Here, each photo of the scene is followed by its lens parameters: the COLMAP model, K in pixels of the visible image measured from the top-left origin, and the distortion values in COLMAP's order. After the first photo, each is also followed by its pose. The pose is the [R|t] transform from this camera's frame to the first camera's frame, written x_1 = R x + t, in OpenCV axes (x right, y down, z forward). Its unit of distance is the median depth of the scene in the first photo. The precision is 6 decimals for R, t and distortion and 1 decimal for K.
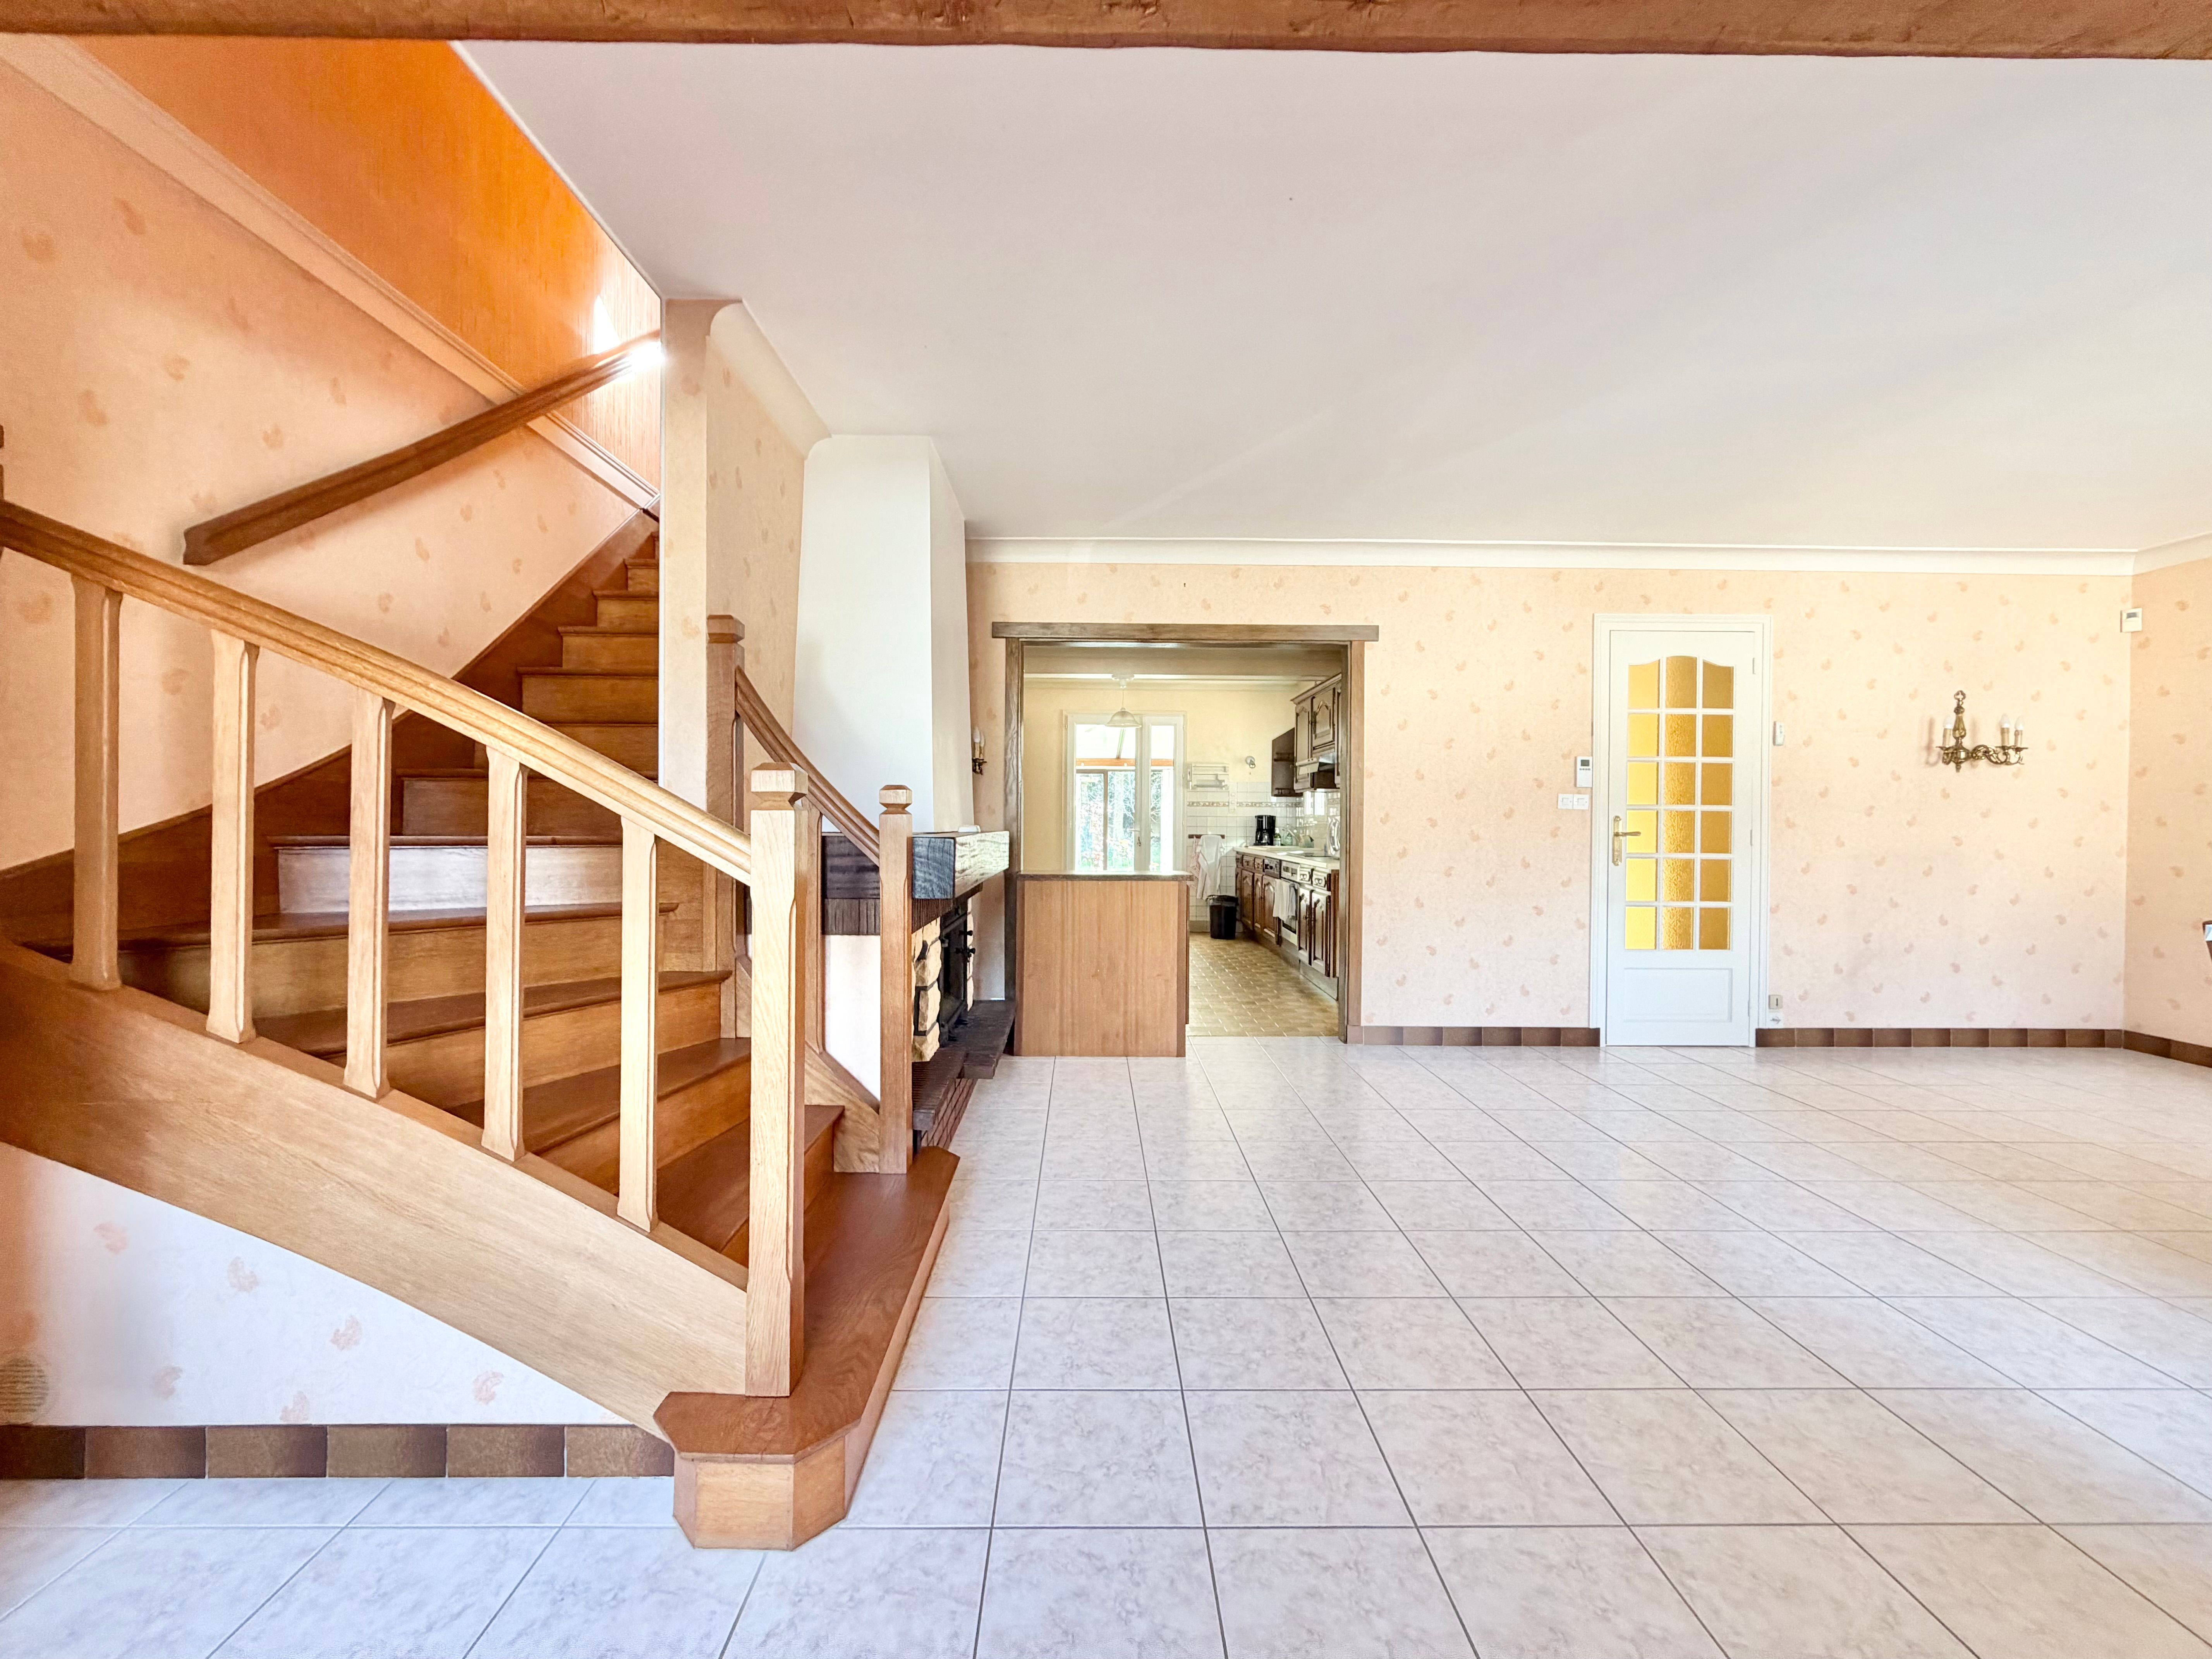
lens RADIAL K [[880.4, 0, 1102.2], [0, 880.4, 825.1], [0, 0, 1]] dist [-0.000803, -0.000064]
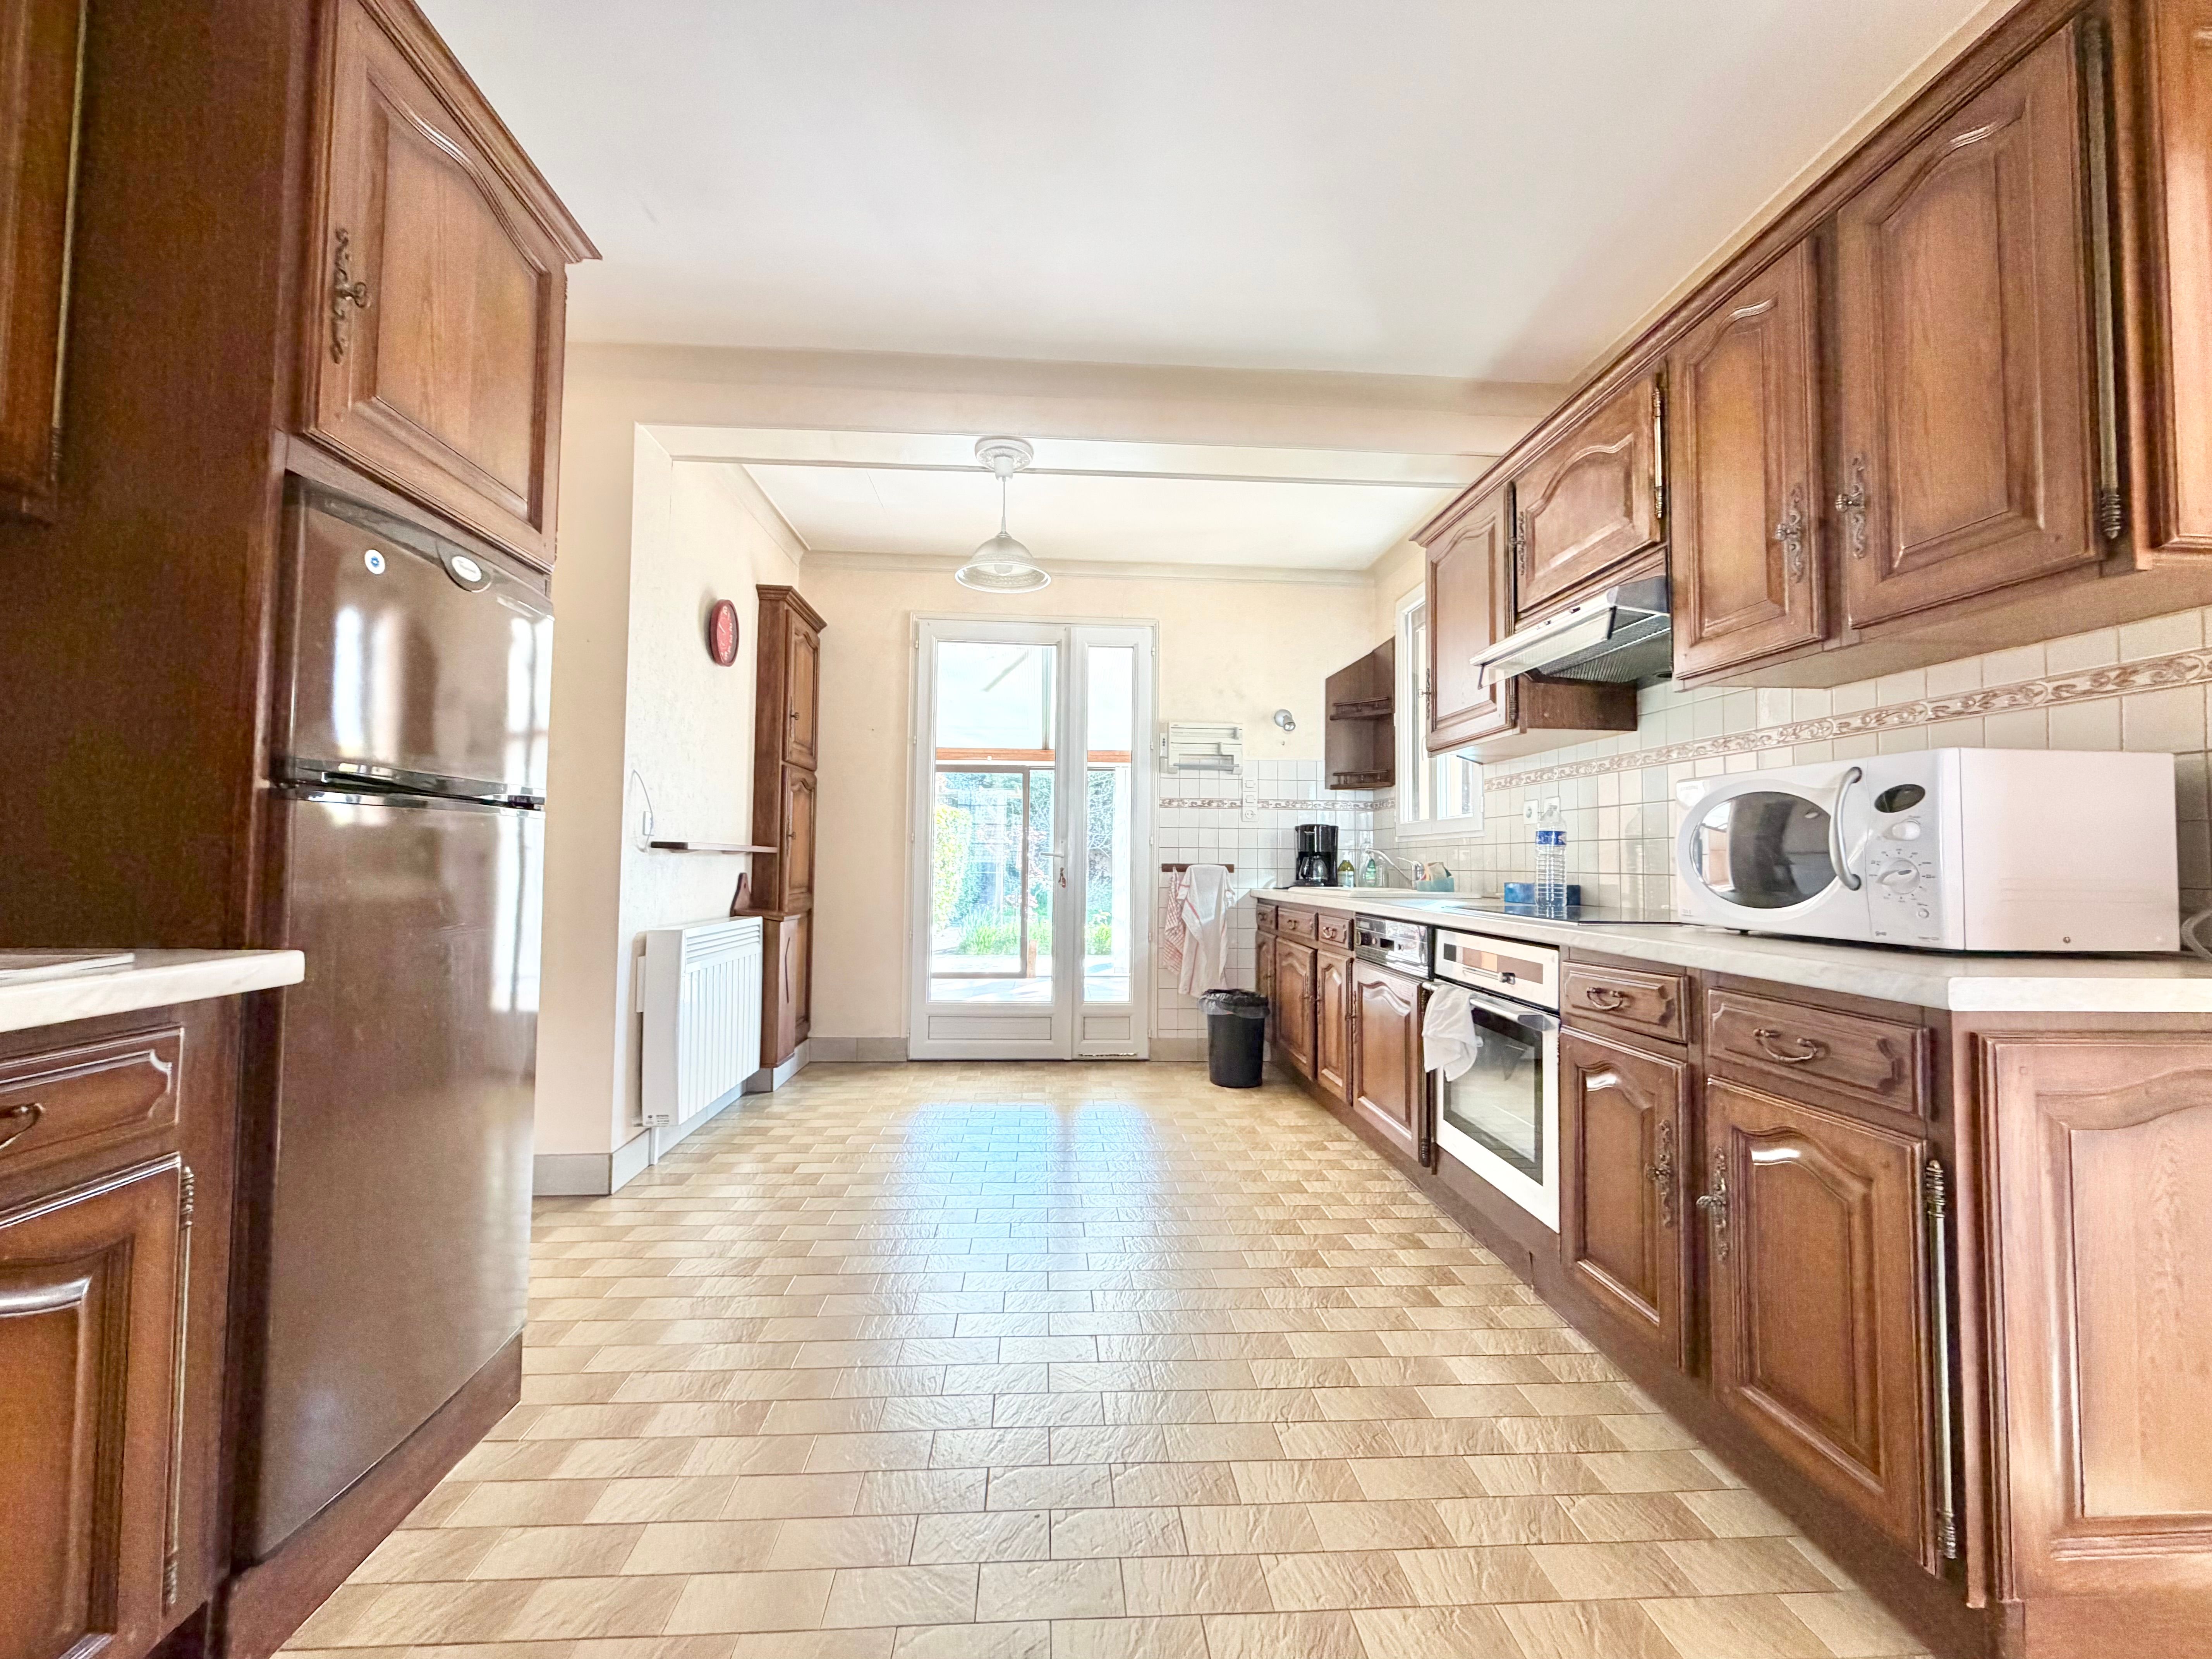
lens RADIAL K [[880.4, 0, 1102.2], [0, 880.4, 825.1], [0, 0, 1]] dist [-0.000803, -0.000064]
pose [[0.998473, 0.004747, 0.055039, 0.070580], [-0.002231, 0.998953, -0.045689, 0.022658], [-0.055198, 0.045496, 0.997438, 0.979198]]
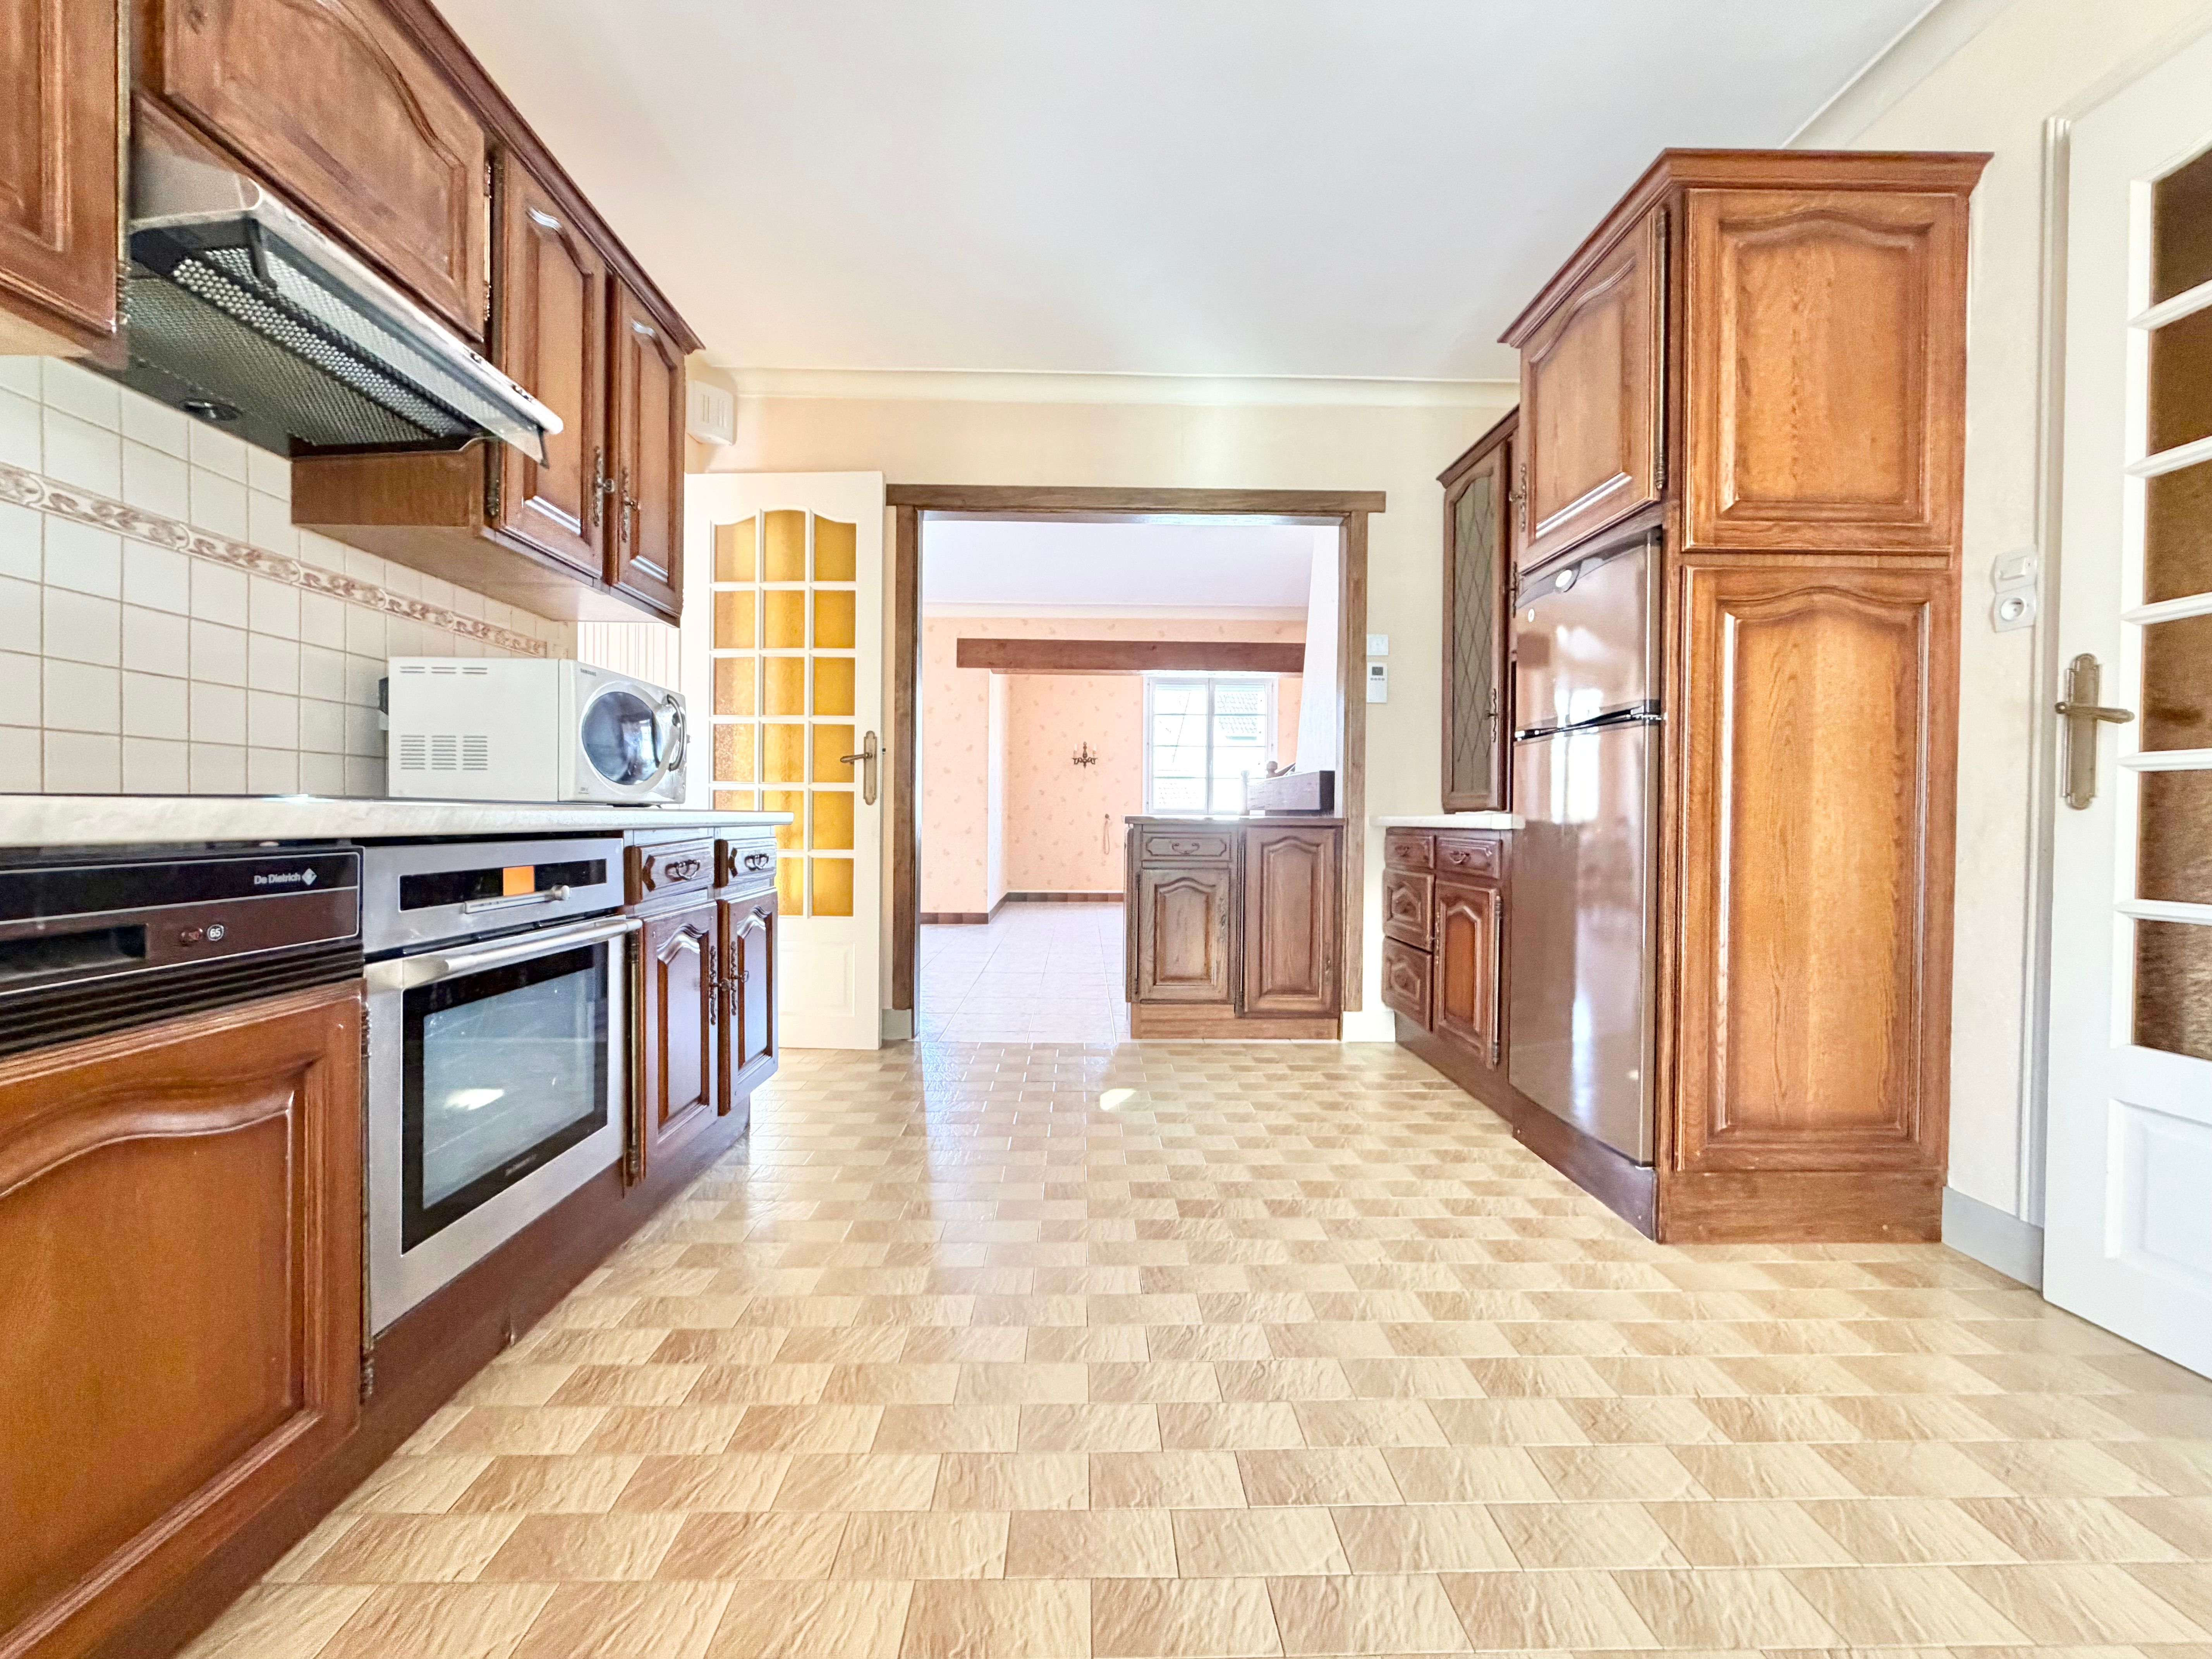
lens RADIAL K [[880.4, 0, 1102.2], [0, 880.4, 825.1], [0, 0, 1]] dist [-0.000803, -0.000064]
pose [[-0.999831, -0.017960, -0.003934, 0.102591], [-0.018007, 0.999763, 0.012270, 0.042412], [0.003713, 0.012338, -0.999917, 1.561113]]
